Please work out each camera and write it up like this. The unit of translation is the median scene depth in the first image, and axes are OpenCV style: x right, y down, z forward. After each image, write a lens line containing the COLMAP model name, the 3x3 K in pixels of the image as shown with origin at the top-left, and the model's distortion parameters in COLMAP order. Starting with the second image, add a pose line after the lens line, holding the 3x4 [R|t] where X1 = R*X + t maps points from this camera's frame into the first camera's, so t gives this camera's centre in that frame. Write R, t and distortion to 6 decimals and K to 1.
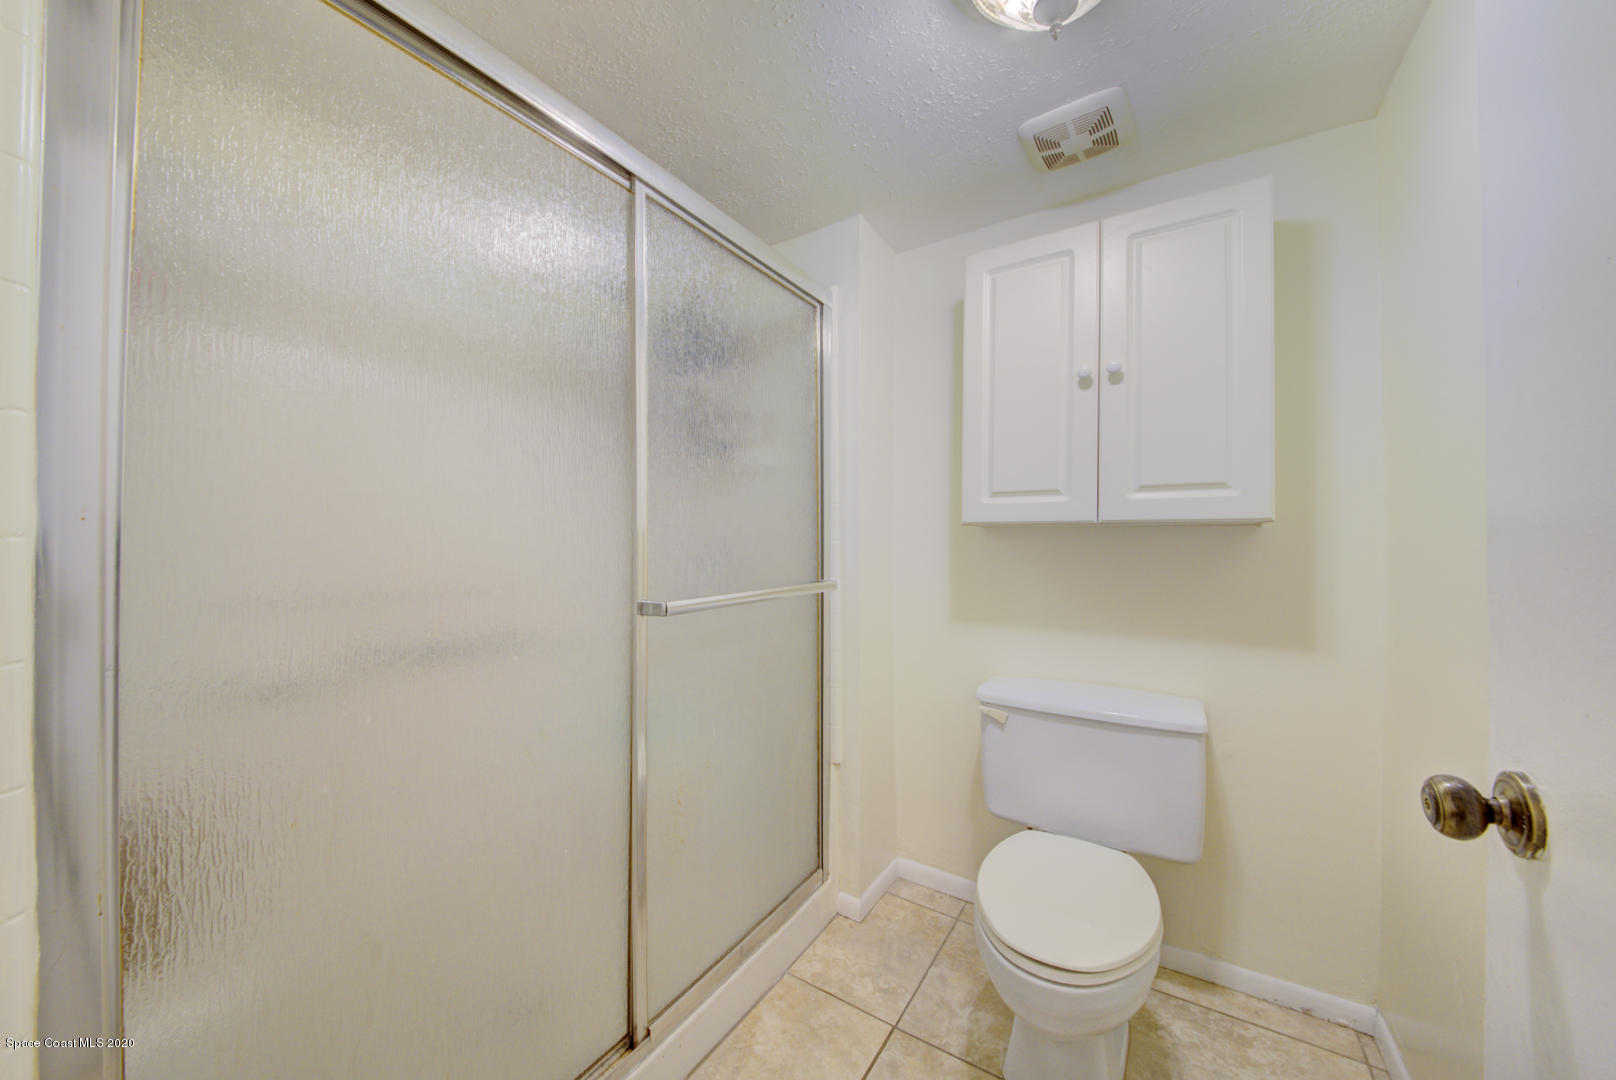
lens RADIAL K [[562.4, 0, 801.2], [0, 562.4, 543.9], [0, 0, 1]] dist [-0.000959, -0.002660]
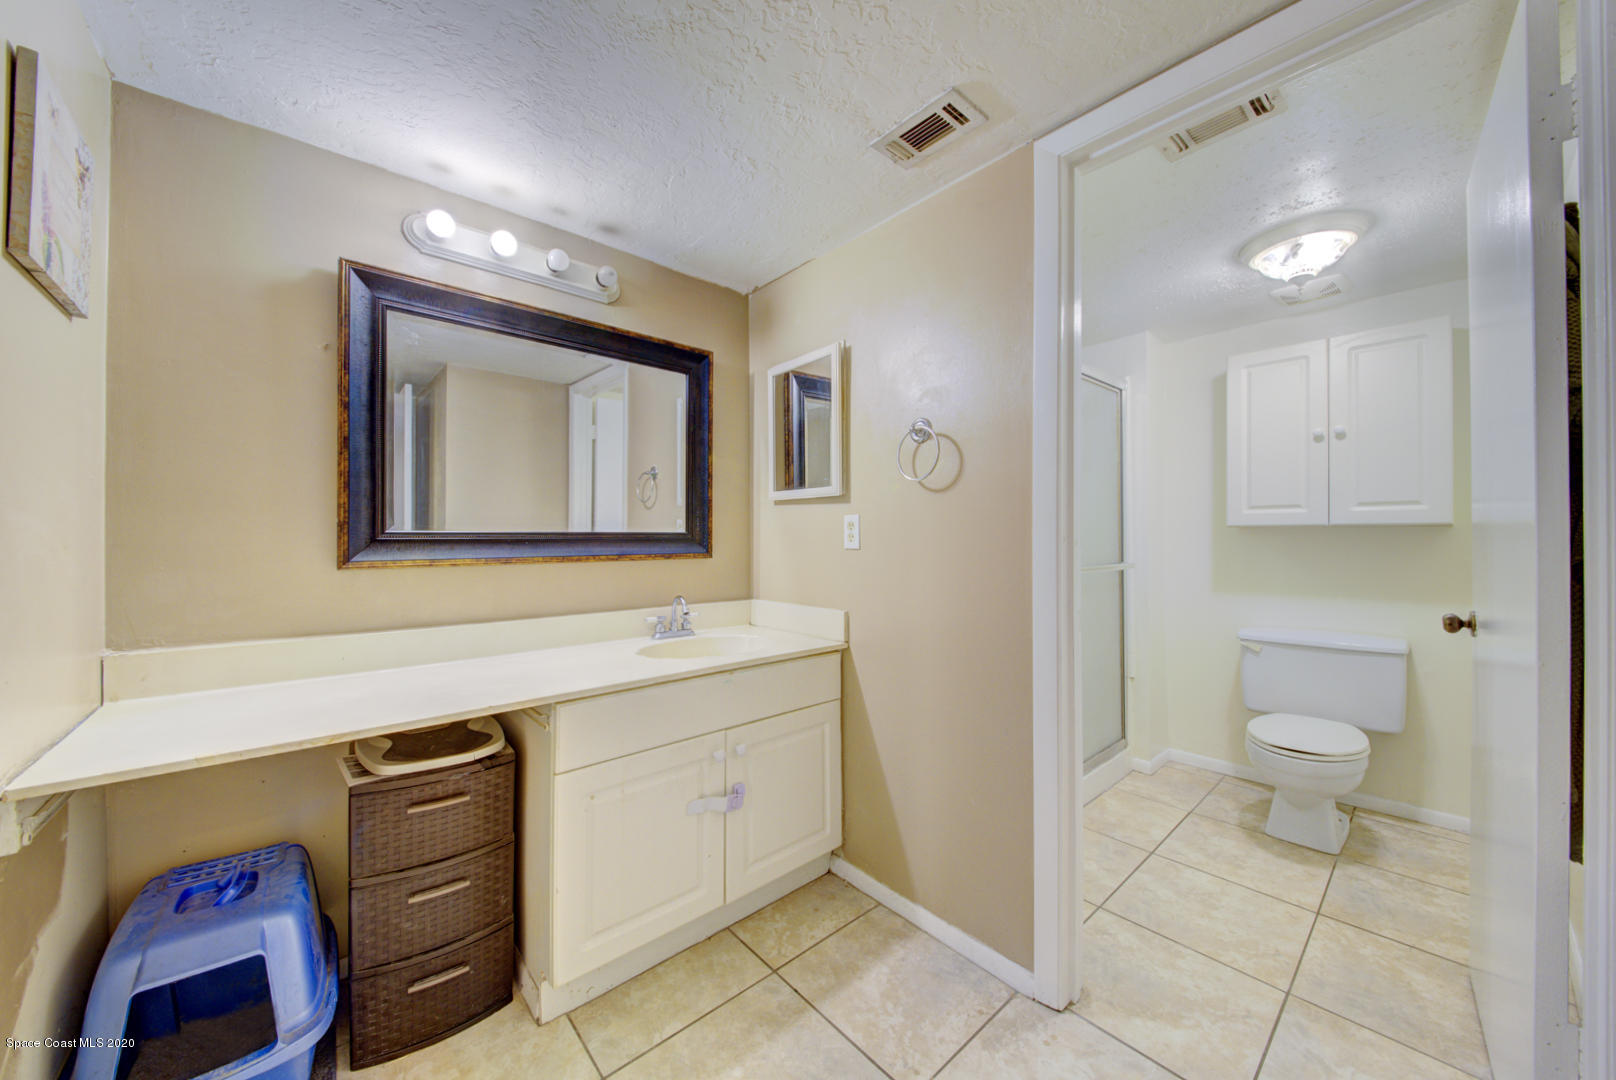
lens RADIAL K [[562.4, 0, 812.8], [0, 562.4, 542.5], [0, 0, 1]] dist [-0.000959, -0.002660]
pose [[0.962995, -0.007874, -0.269403, -0.442519], [0.011026, 0.999887, 0.010188, -0.020194], [0.269293, -0.012781, 0.962974, -0.907317]]
